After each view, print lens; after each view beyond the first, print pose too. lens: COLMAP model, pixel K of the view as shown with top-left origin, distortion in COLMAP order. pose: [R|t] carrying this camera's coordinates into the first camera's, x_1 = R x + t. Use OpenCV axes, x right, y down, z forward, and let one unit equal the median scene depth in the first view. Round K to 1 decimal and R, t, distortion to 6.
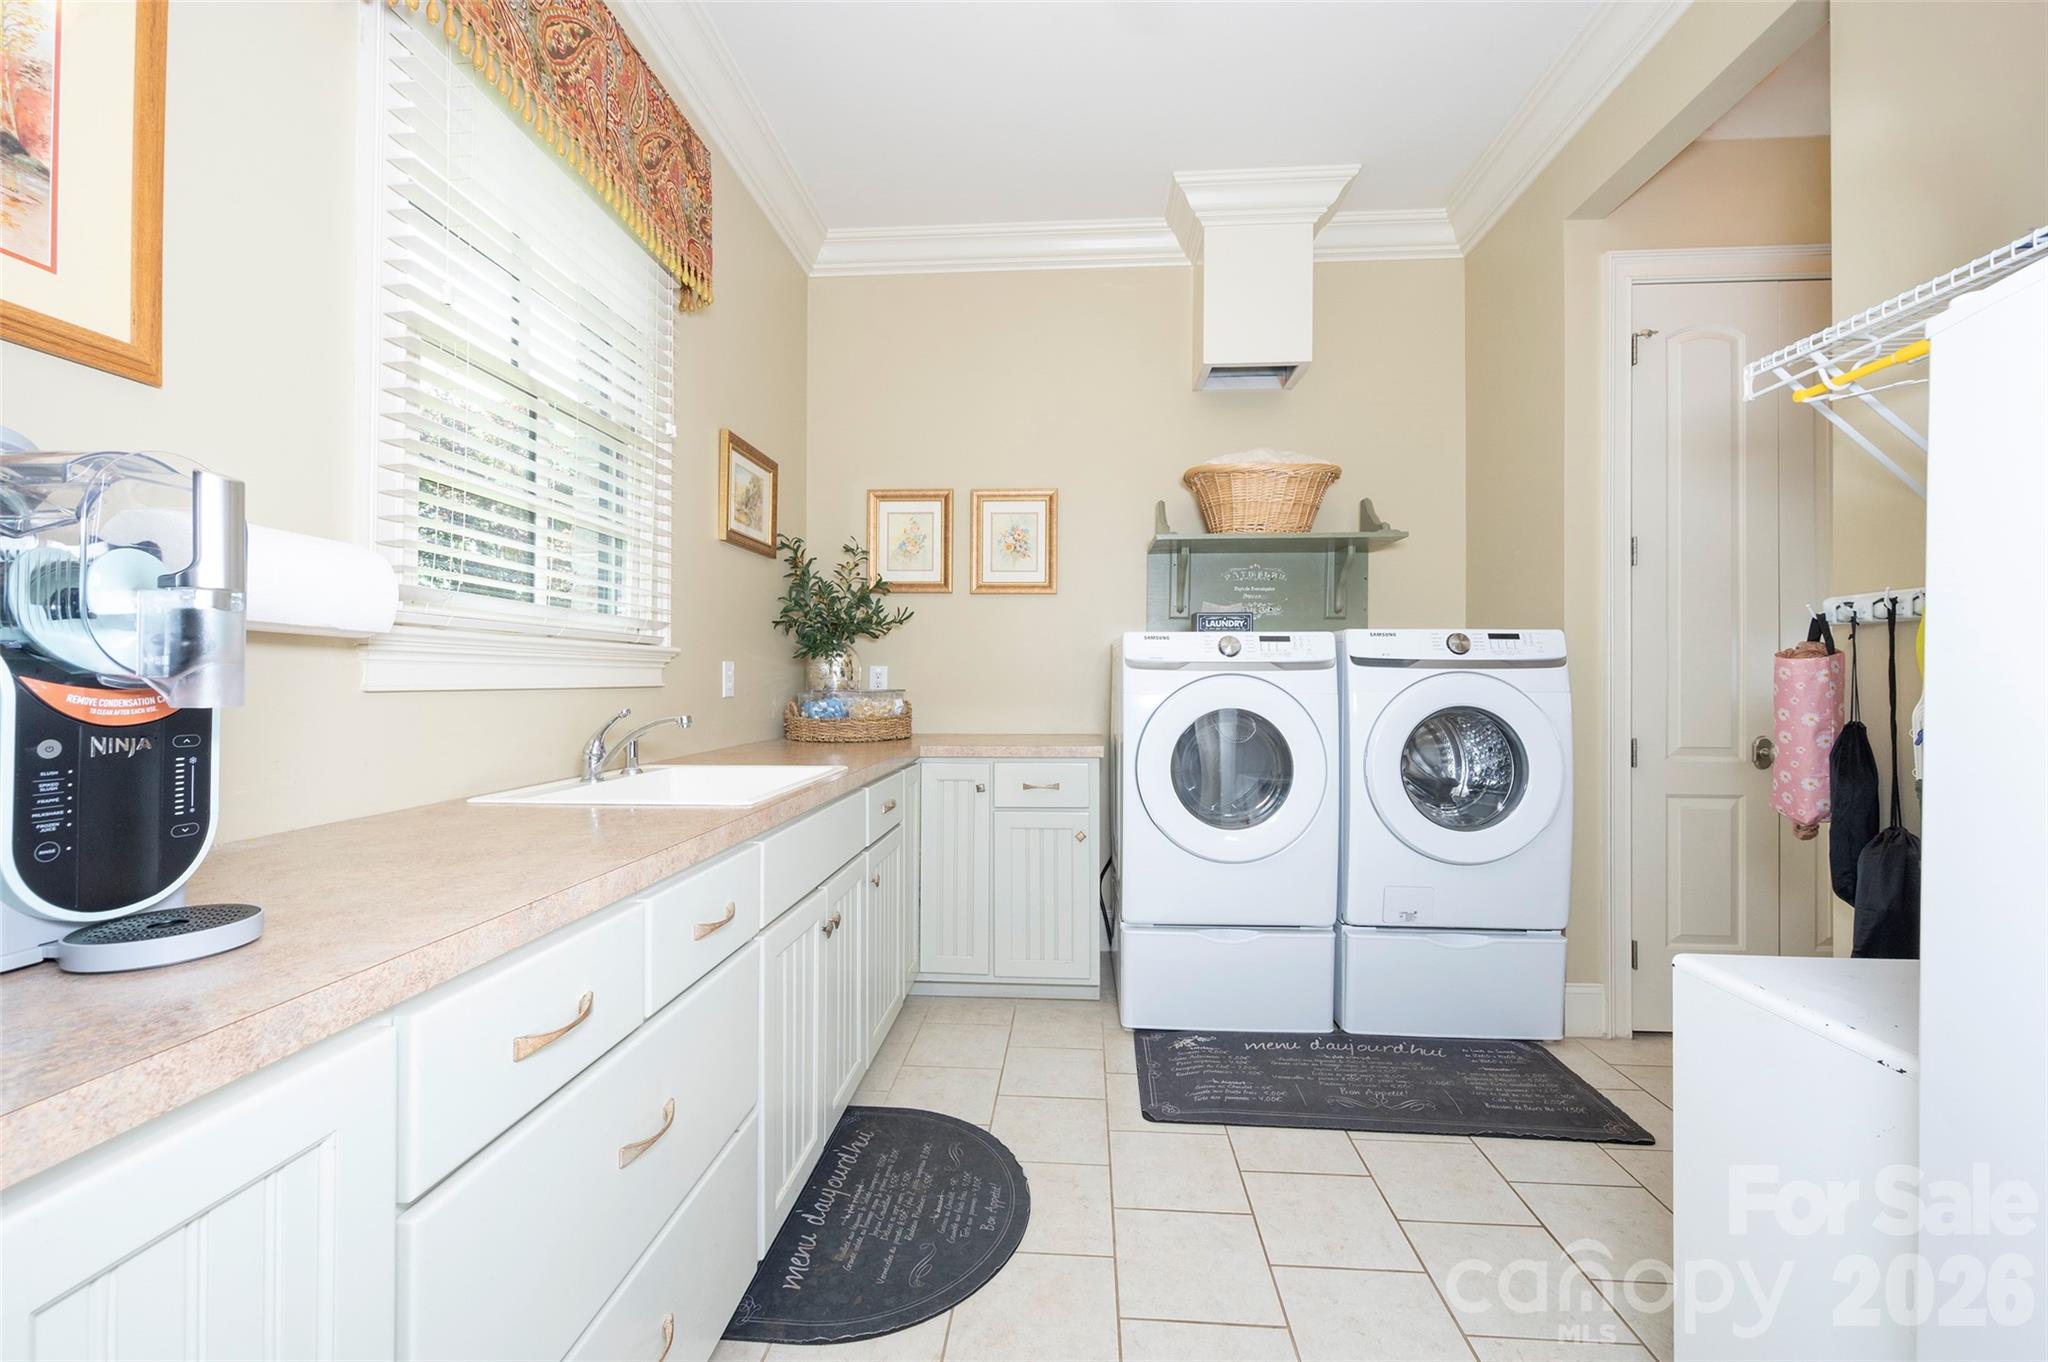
lens RADIAL K [[799.6, 0, 1023.8], [0, 799.6, 674.1], [0, 0, 1]] dist [0.002301, -0.000018]
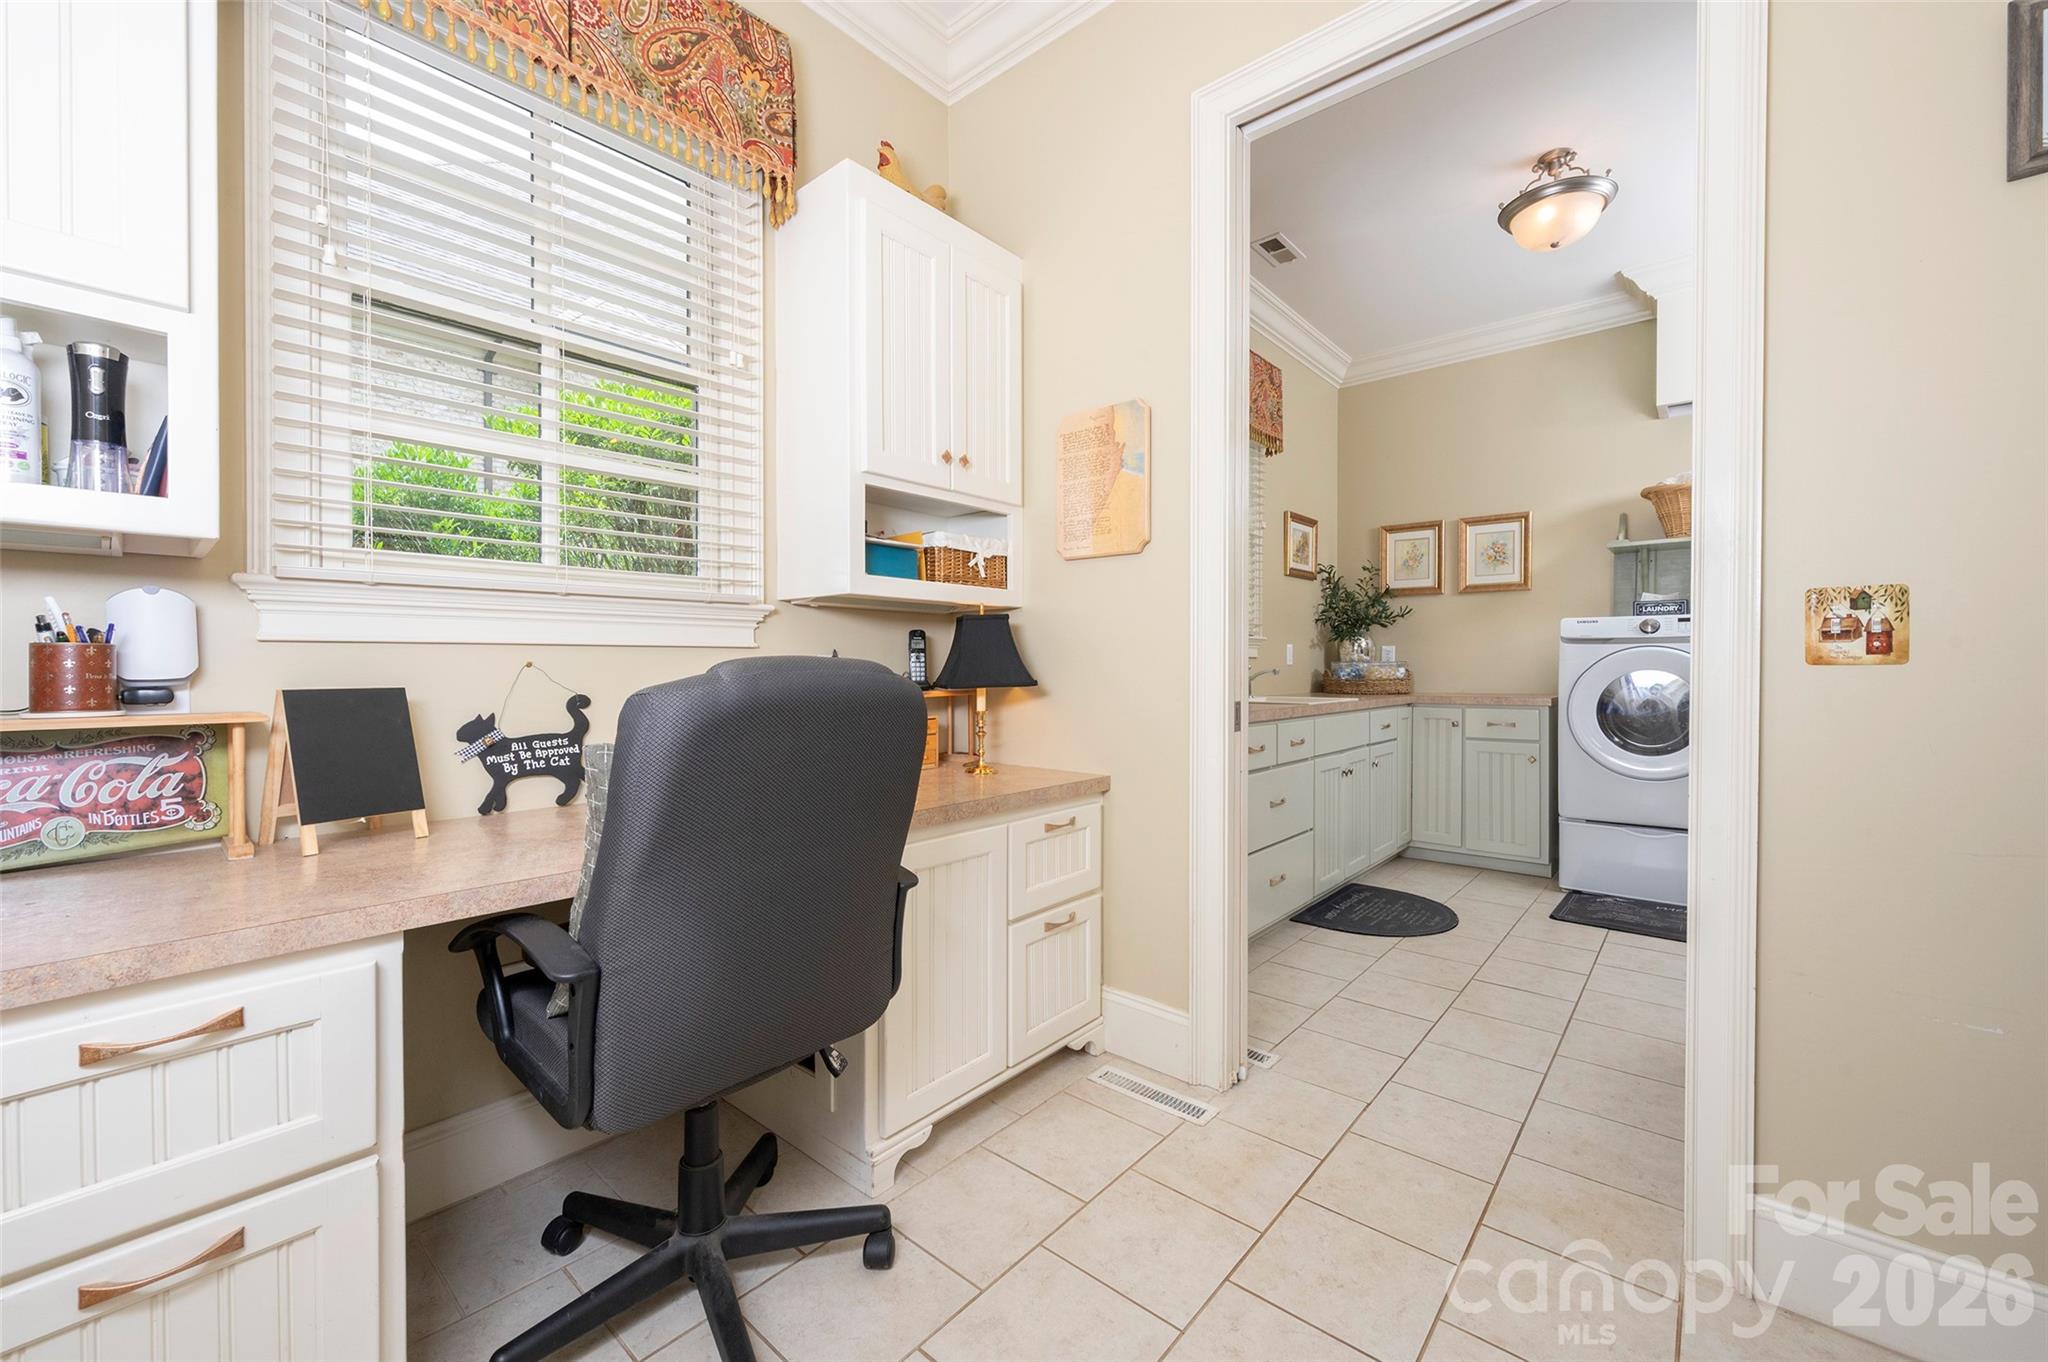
lens RADIAL K [[799.6, 0, 1021.9], [0, 799.6, 667.0], [0, 0, 1]] dist [0.002301, -0.000018]
pose [[0.796807, -0.001093, -0.604233, 0.184798], [0.008354, 0.999923, 0.009206, 0.010820], [0.604177, -0.012383, 0.796754, -0.628348]]
